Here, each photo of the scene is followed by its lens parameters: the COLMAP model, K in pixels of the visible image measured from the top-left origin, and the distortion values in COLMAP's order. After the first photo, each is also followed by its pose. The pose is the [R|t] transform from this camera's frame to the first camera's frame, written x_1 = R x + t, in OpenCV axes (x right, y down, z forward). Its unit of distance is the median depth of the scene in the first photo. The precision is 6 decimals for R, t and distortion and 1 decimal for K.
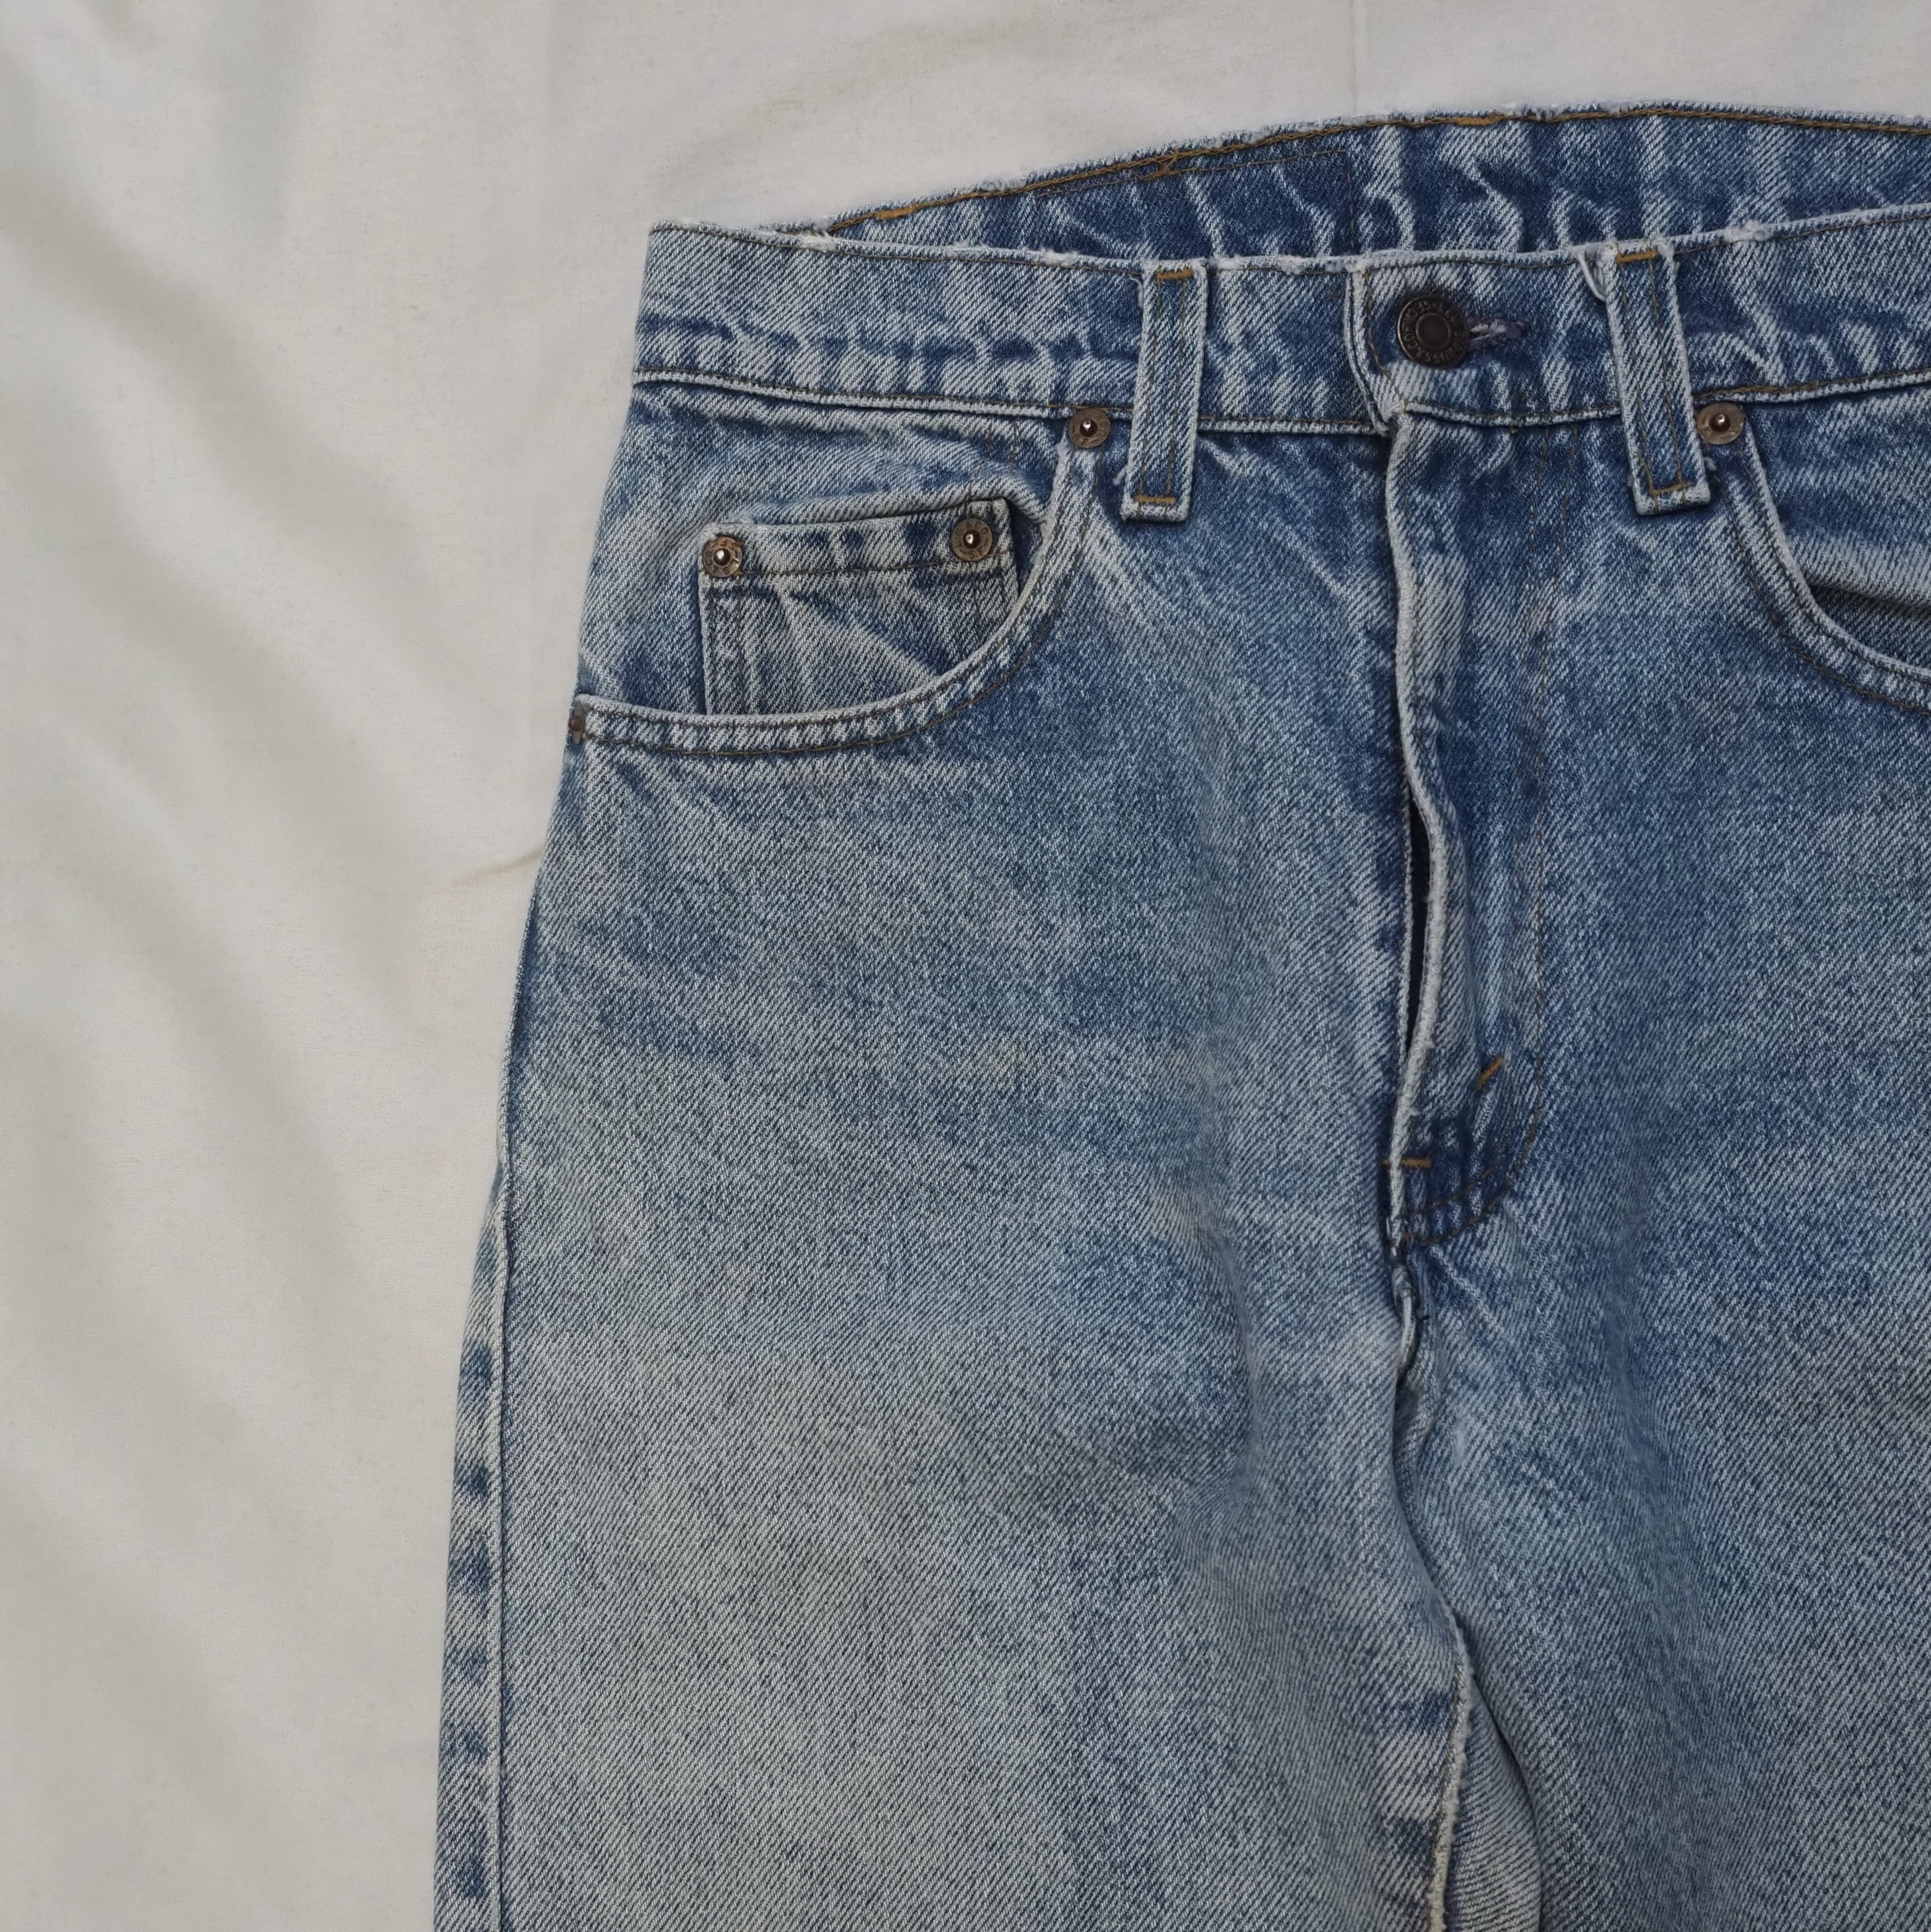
lens RADIAL K [[2411.0, 0, 857.4], [0, 2411.0, 967.7], [0, 0, 1]] dist [-0.040882, 0.027930]
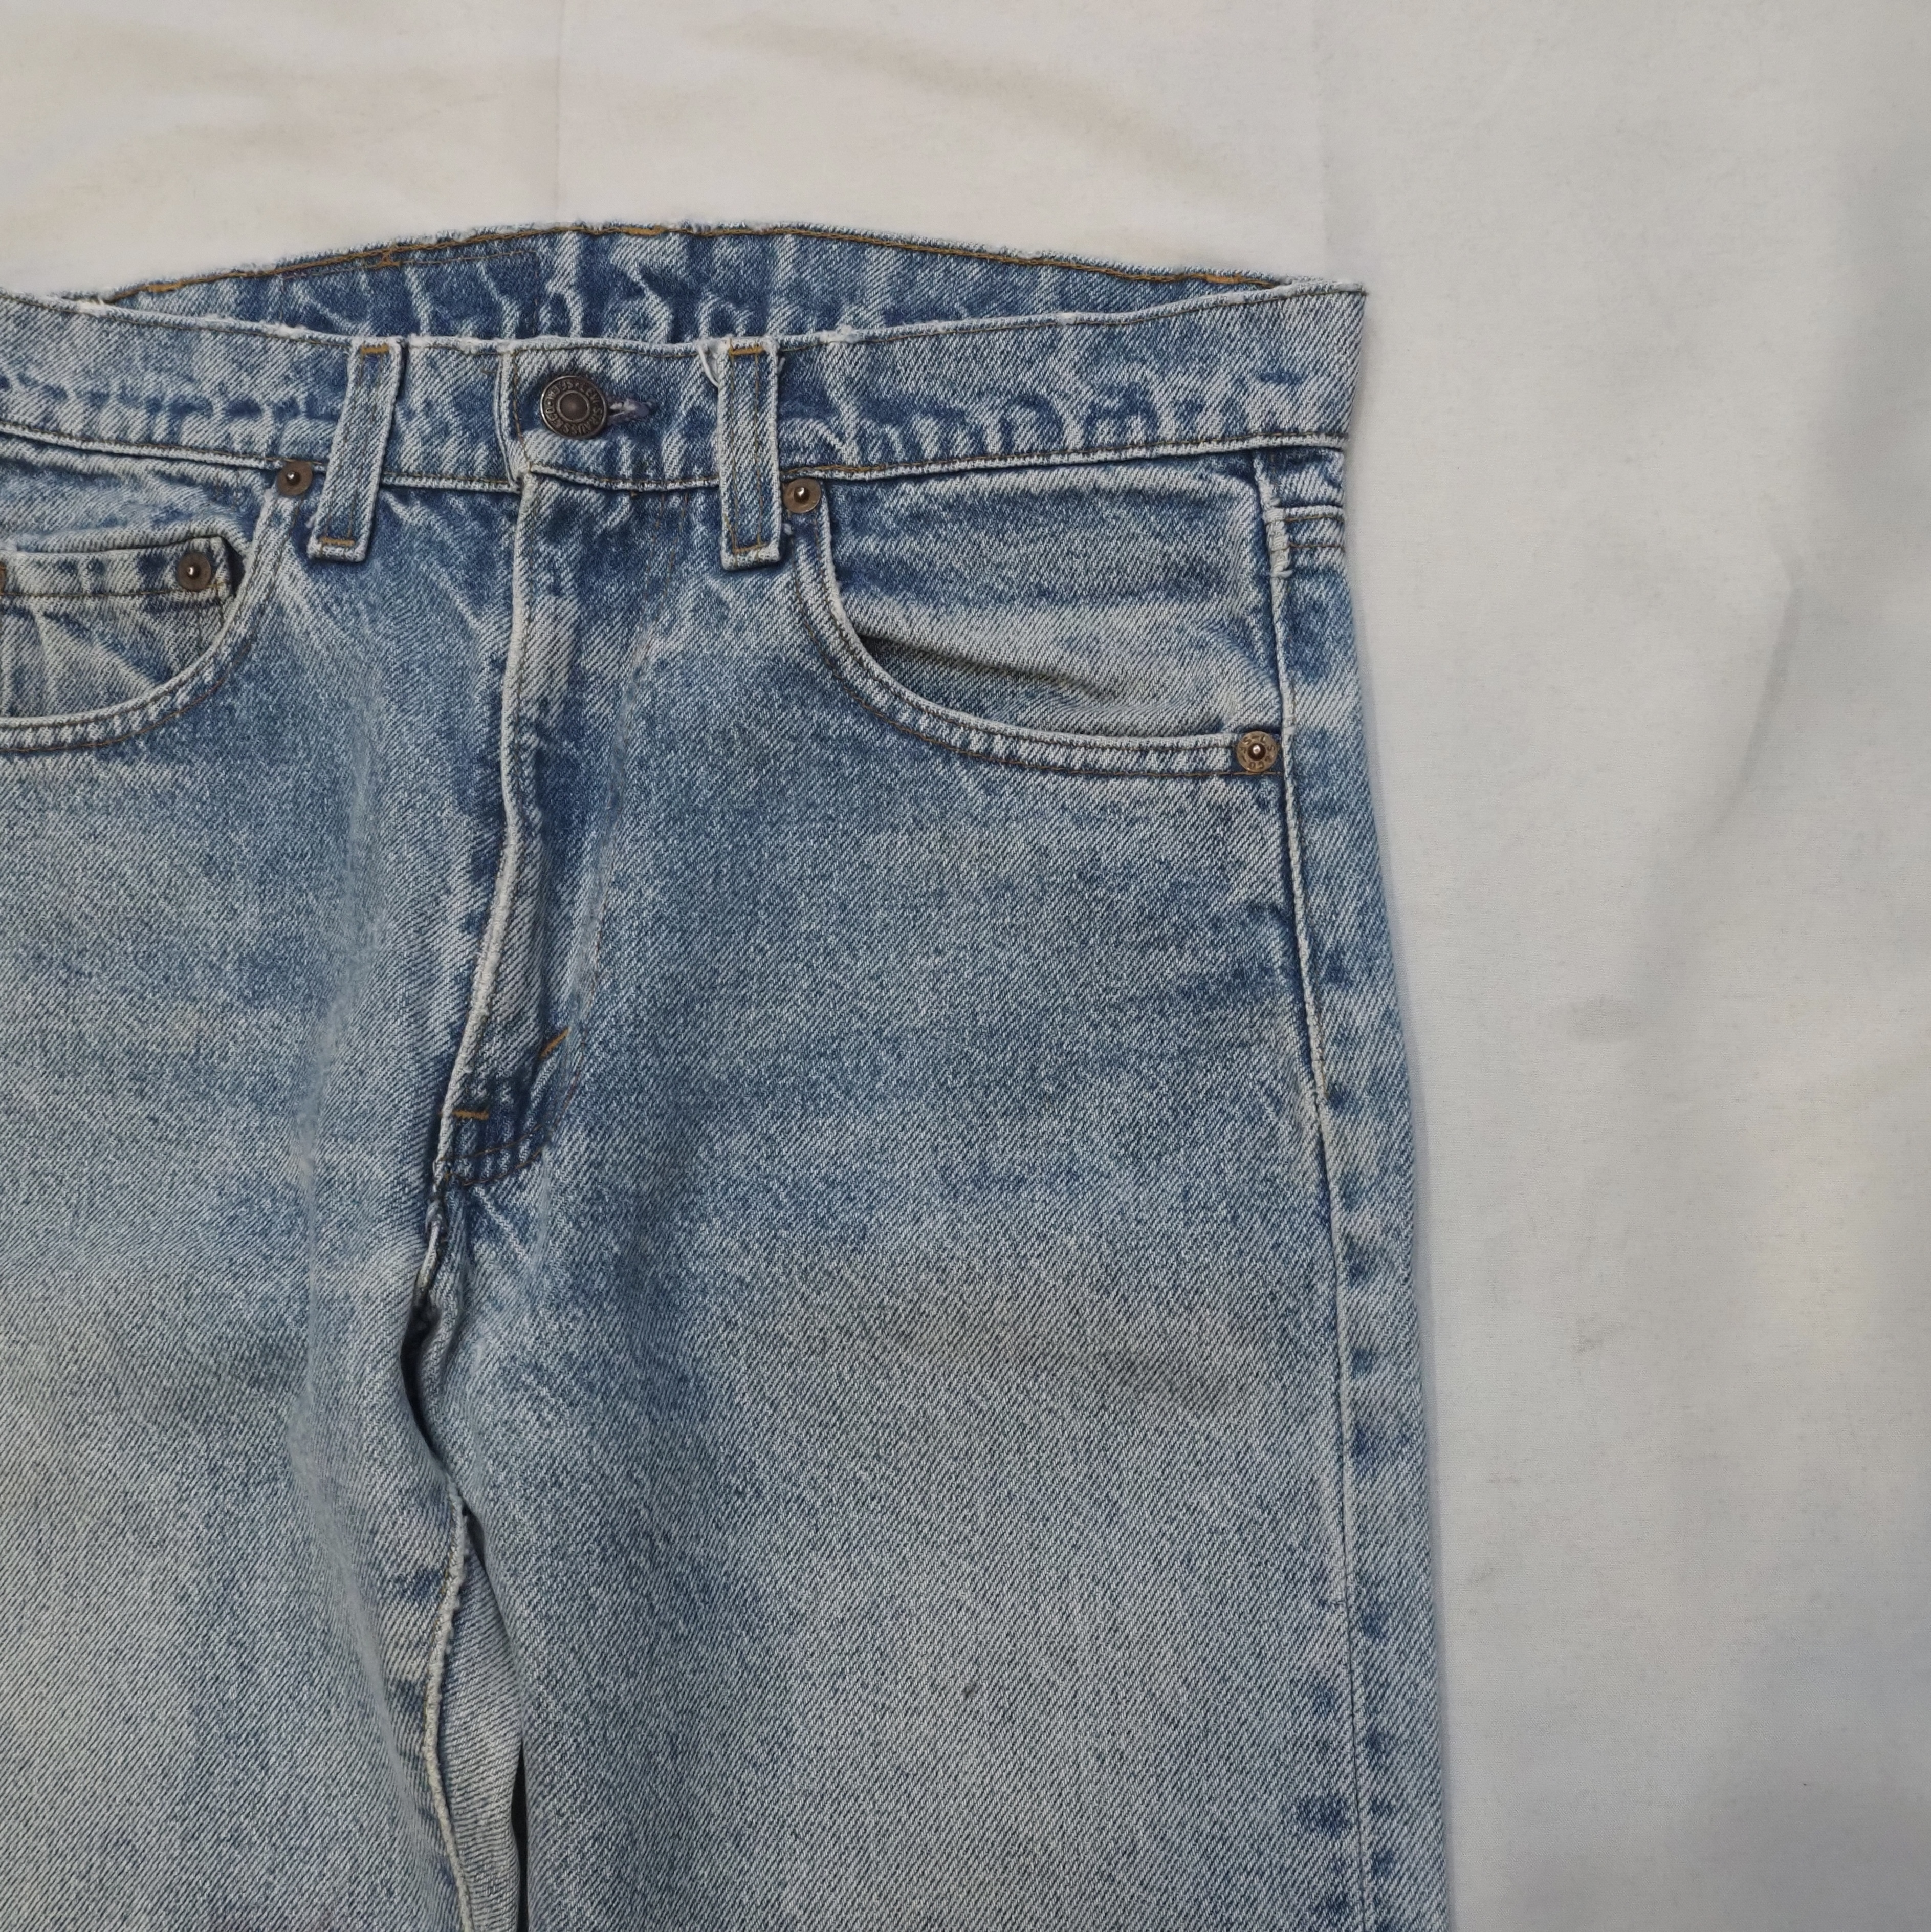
lens RADIAL K [[2241.8, 0, 929.7], [0, 2241.8, 1014.4], [0, 0, 1]] dist [-0.042525, 0.037976]
pose [[0.996137, 0.037625, 0.079342, 0.332818], [-0.035675, 0.999029, -0.025861, 0.048465], [-0.080238, 0.022930, 0.996512, -0.078175]]
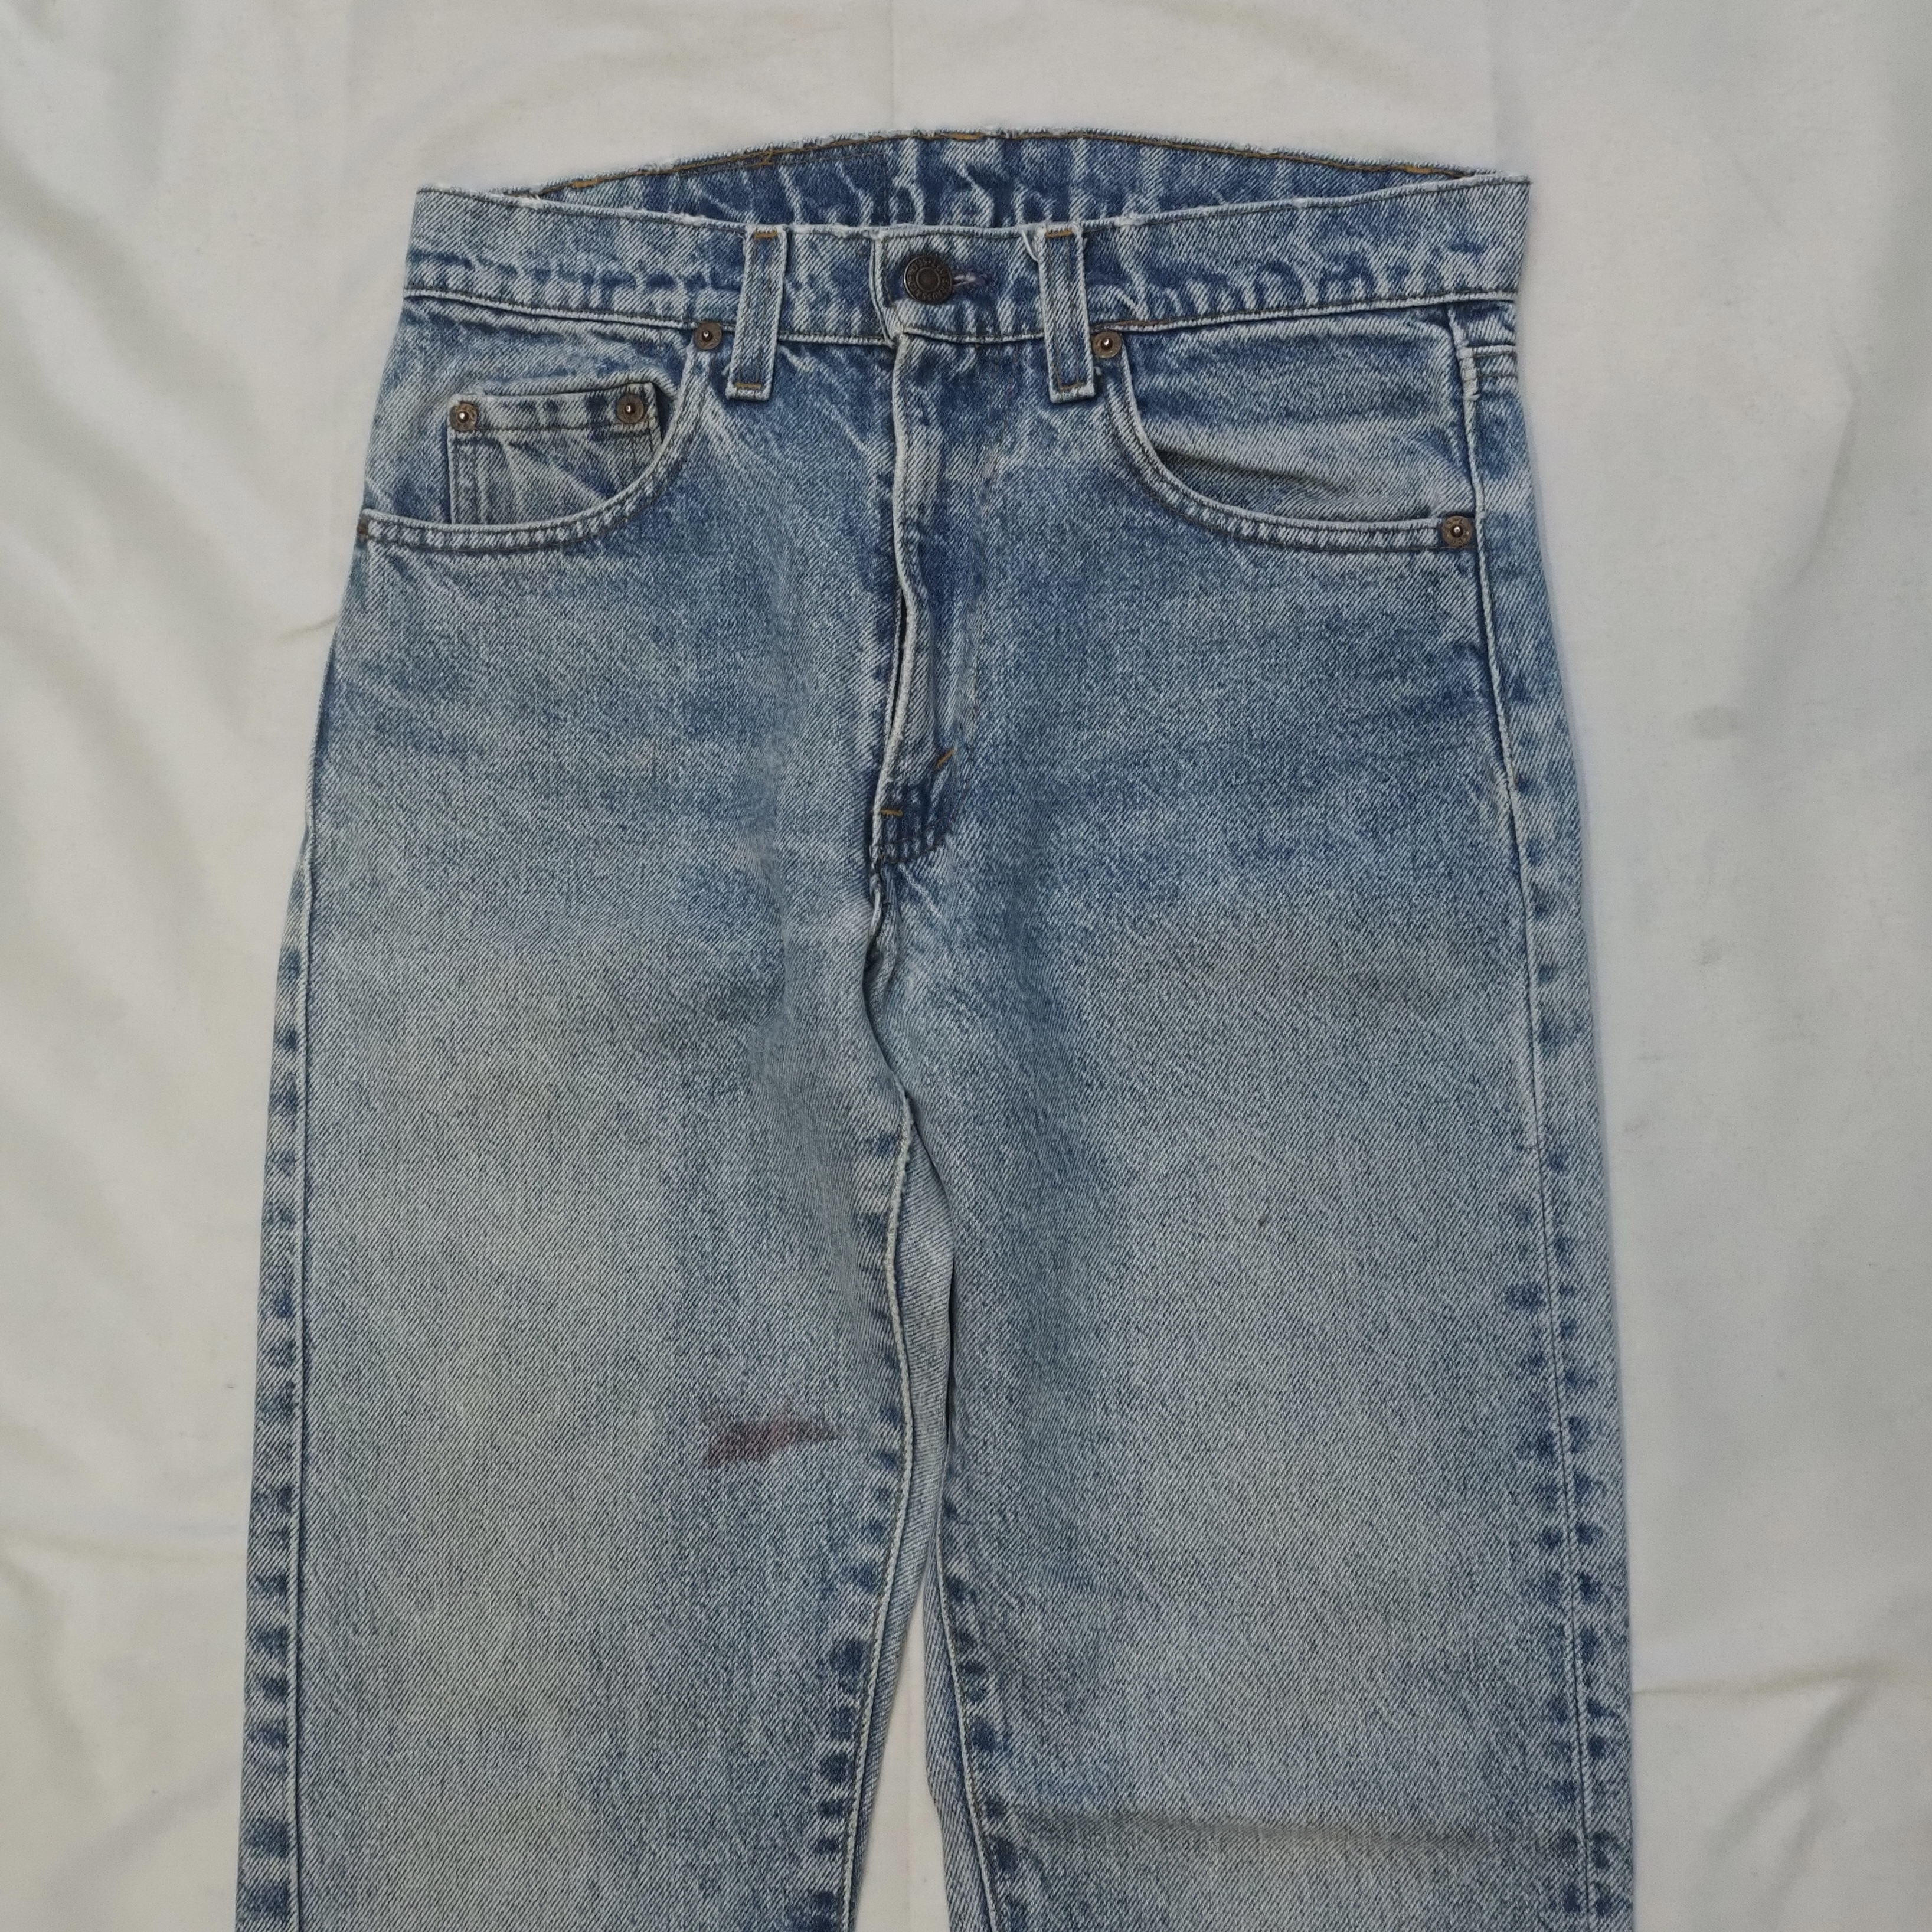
lens RADIAL K [[2552.5, 0, 867.5], [0, 2552.5, 866.4], [0, 0, 1]] dist [-0.039359, 0.002911]
pose [[0.997905, 0.009506, 0.063990, 0.100144], [-0.010508, 0.999827, 0.015339, 0.083039], [-0.063834, -0.015980, 0.997833, -0.614498]]
